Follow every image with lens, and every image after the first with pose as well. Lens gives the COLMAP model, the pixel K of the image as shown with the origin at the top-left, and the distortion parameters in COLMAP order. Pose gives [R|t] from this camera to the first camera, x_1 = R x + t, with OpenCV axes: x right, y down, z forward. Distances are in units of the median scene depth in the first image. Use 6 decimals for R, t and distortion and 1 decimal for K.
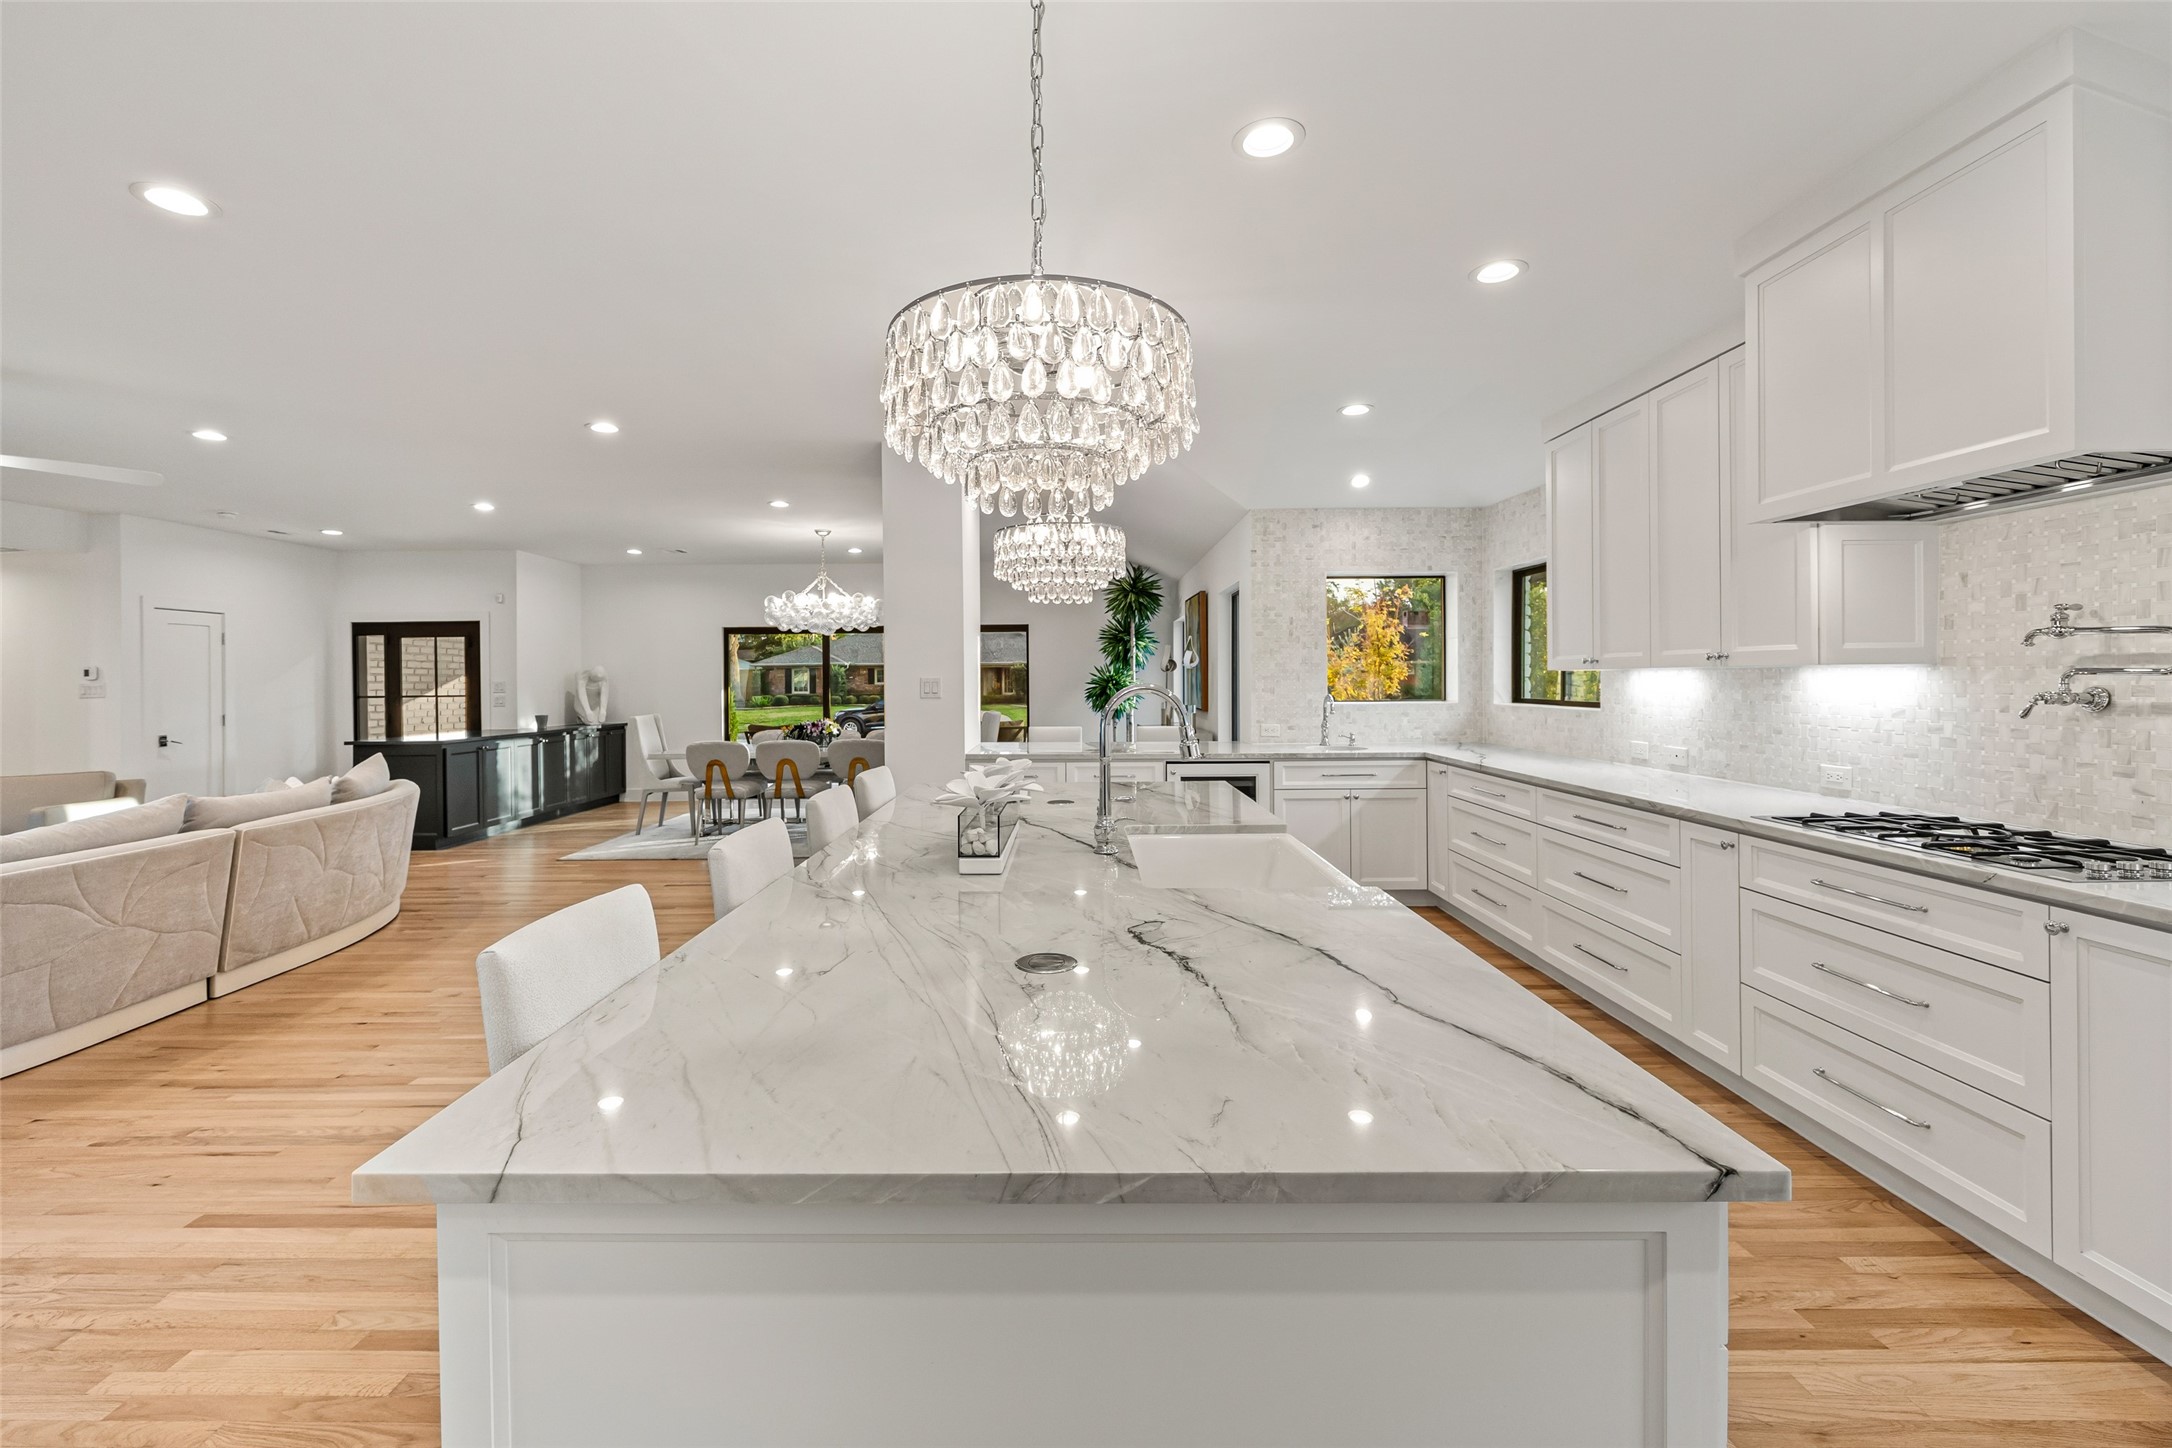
lens RADIAL K [[891.4, 0, 1051.7], [0, 891.4, 679.7], [0, 0, 1]] dist [-0.006013, 0.002483]
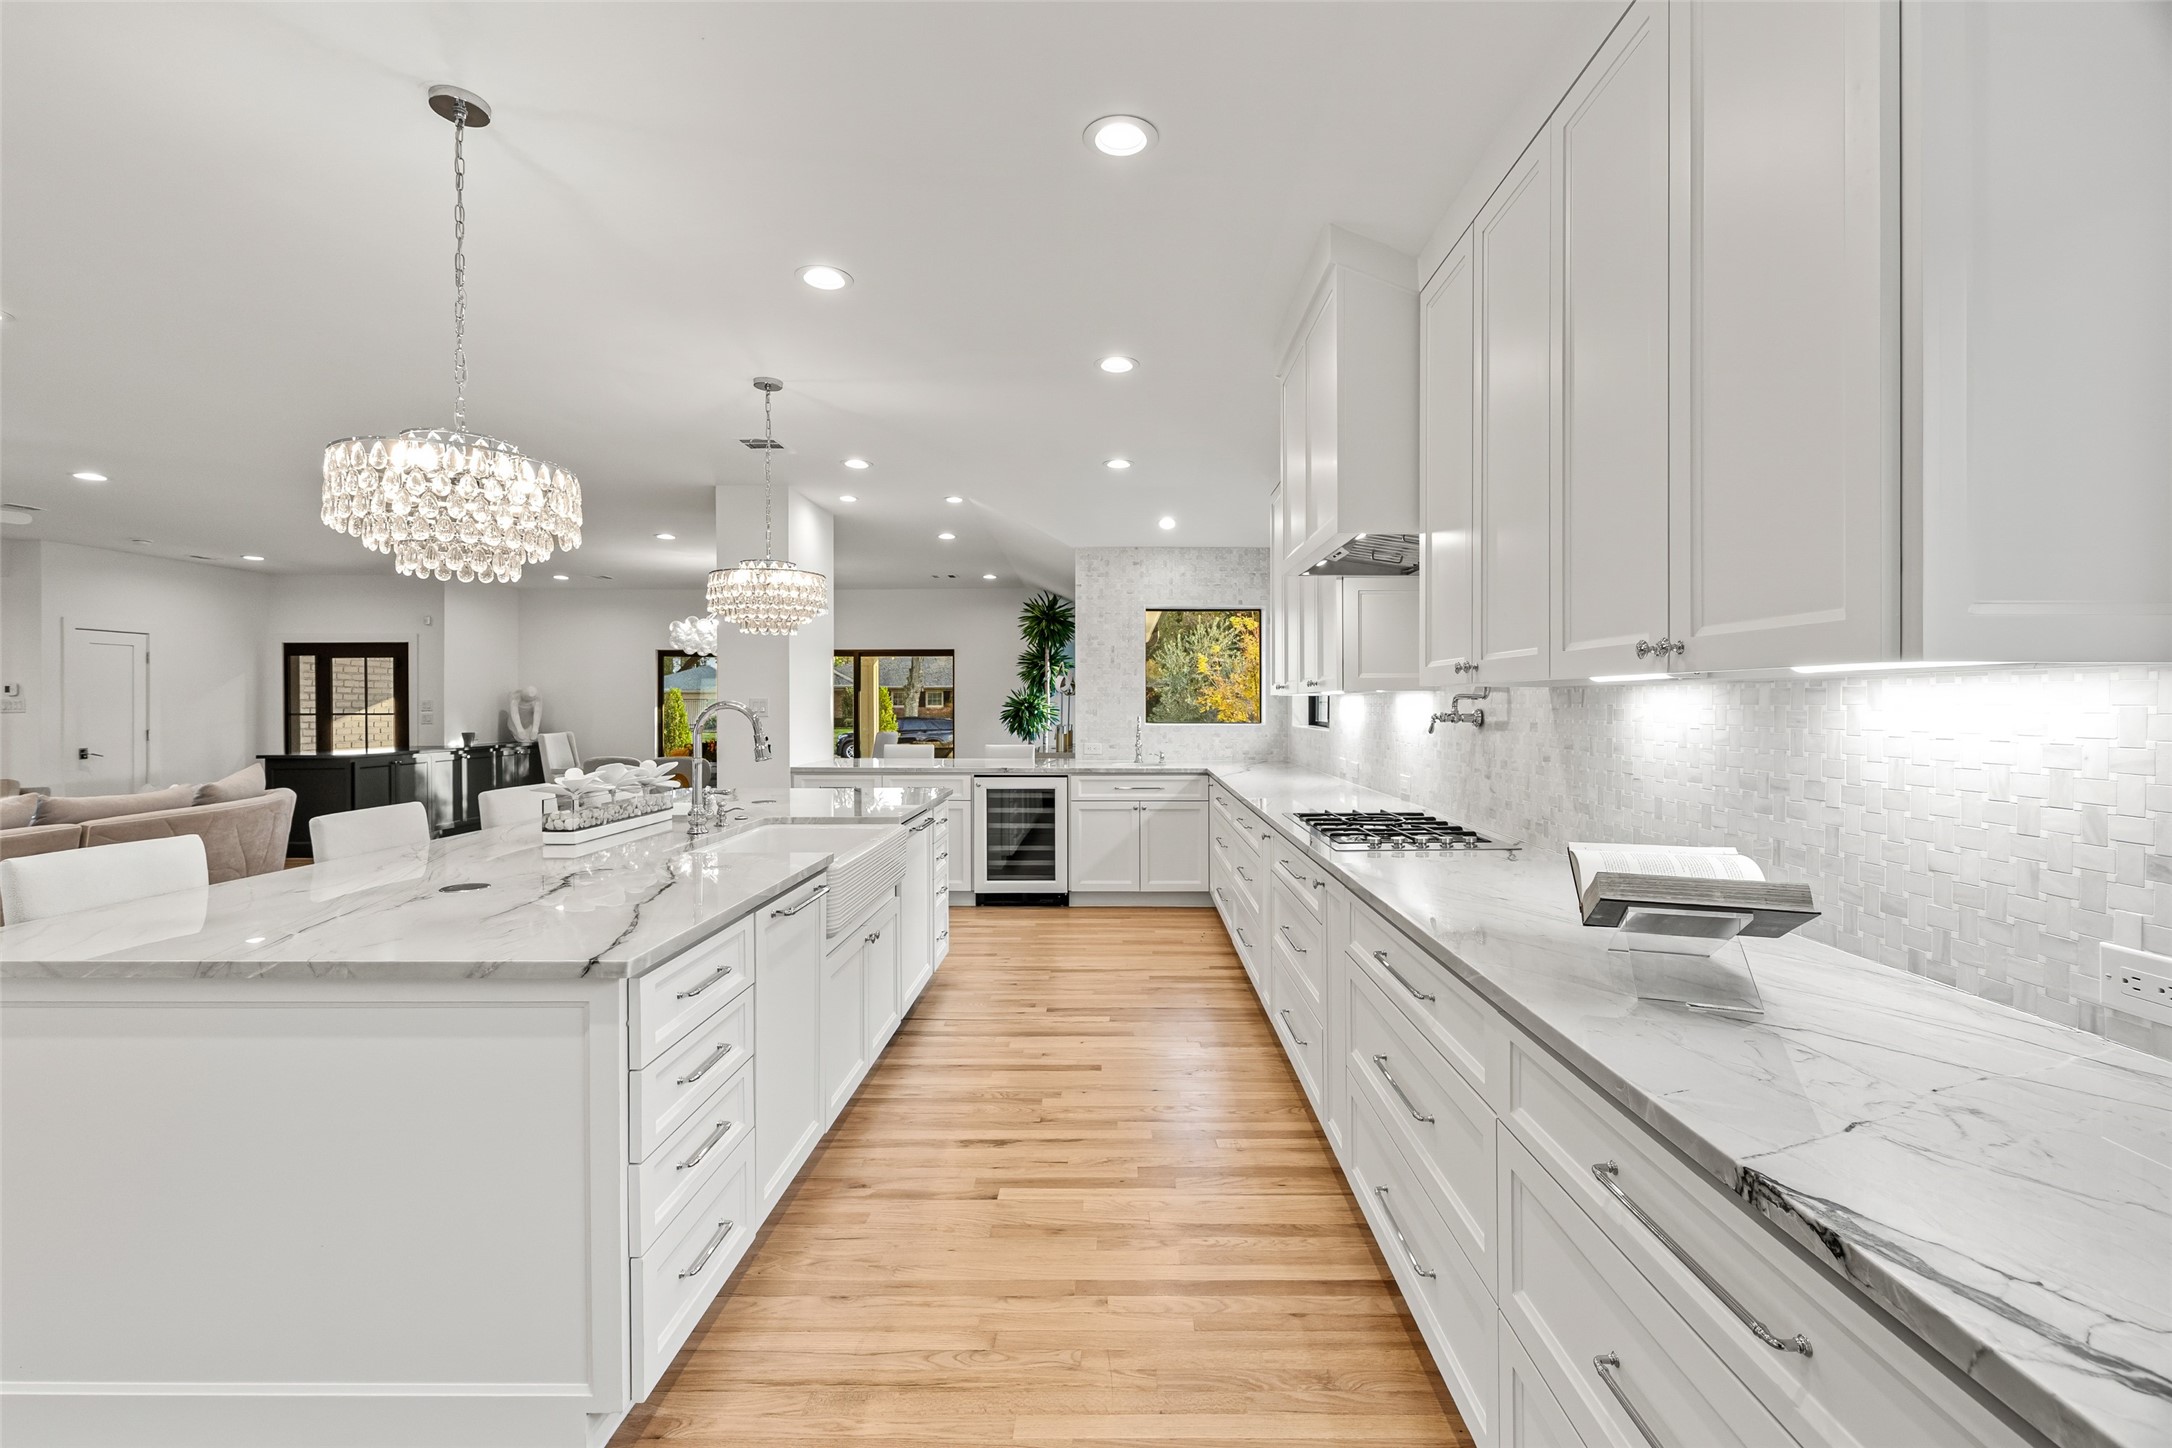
lens RADIAL K [[891.4, 0, 1087.3], [0, 891.4, 708.3], [0, 0, 1]] dist [-0.006013, 0.002483]
pose [[0.999846, 0.006793, 0.016210, 0.344876], [-0.006872, 0.999965, 0.004775, 0.003061], [-0.016177, -0.004886, 0.999857, -0.162032]]
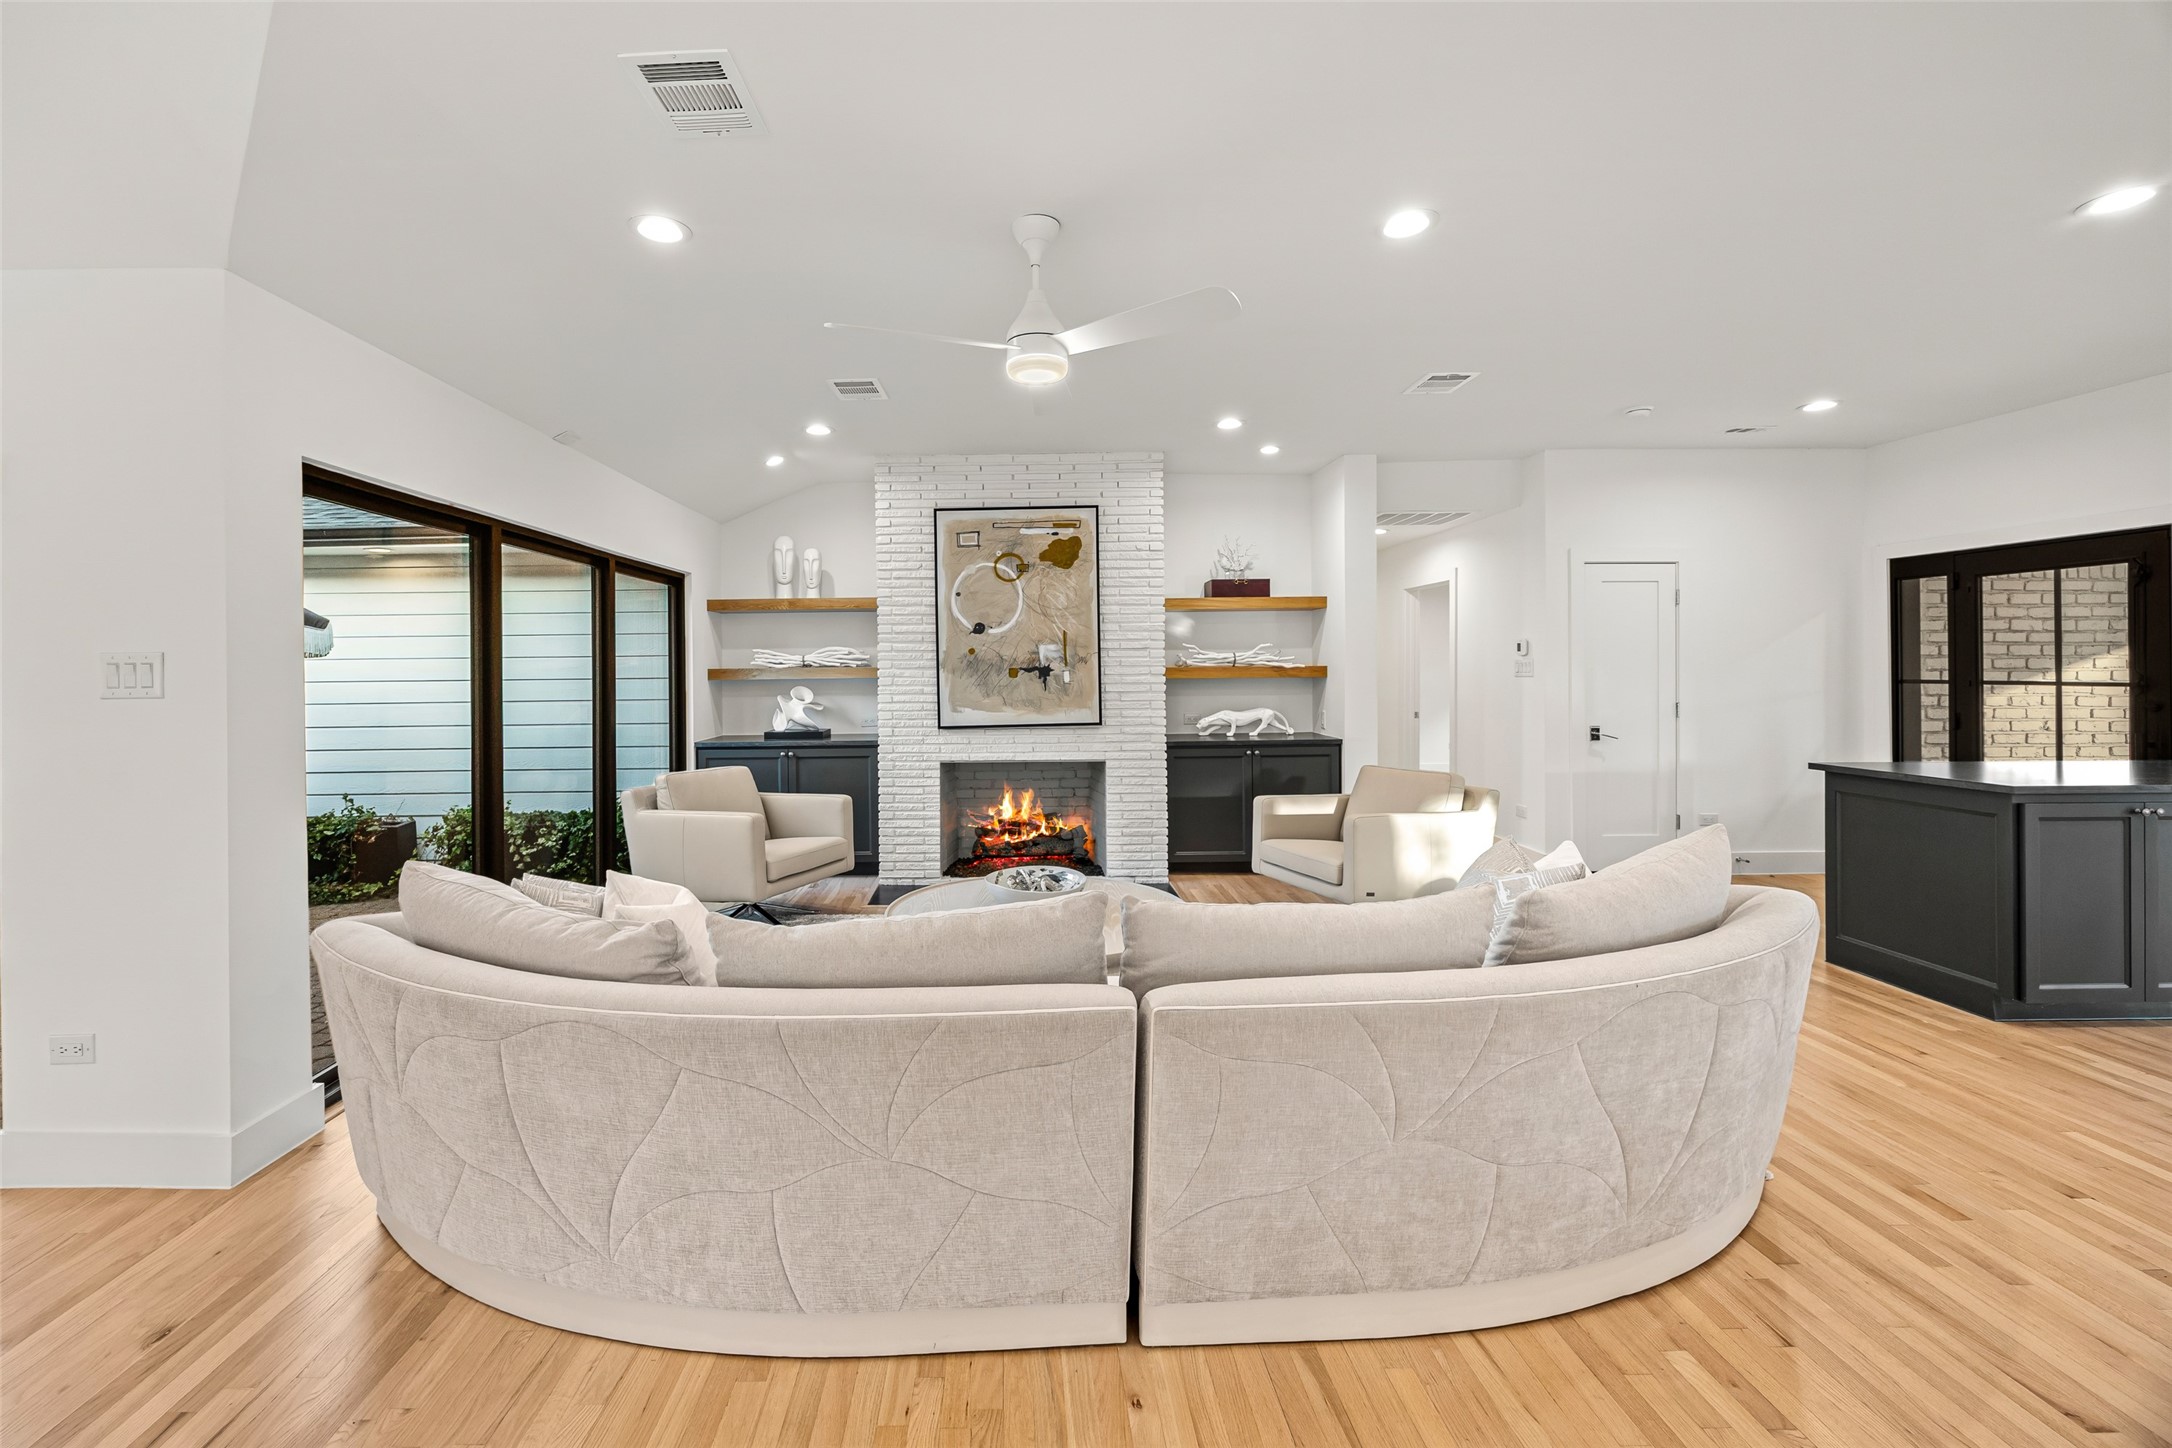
lens RADIAL K [[891.4, 0, 1021.5], [0, 891.4, 664.9], [0, 0, 1]] dist [-0.006013, 0.002483]
pose [[0.043201, 0.008647, -0.999029, -0.444181], [0.006047, 0.999942, 0.008917, -0.001067], [0.999048, -0.006426, 0.043146, 0.842521]]
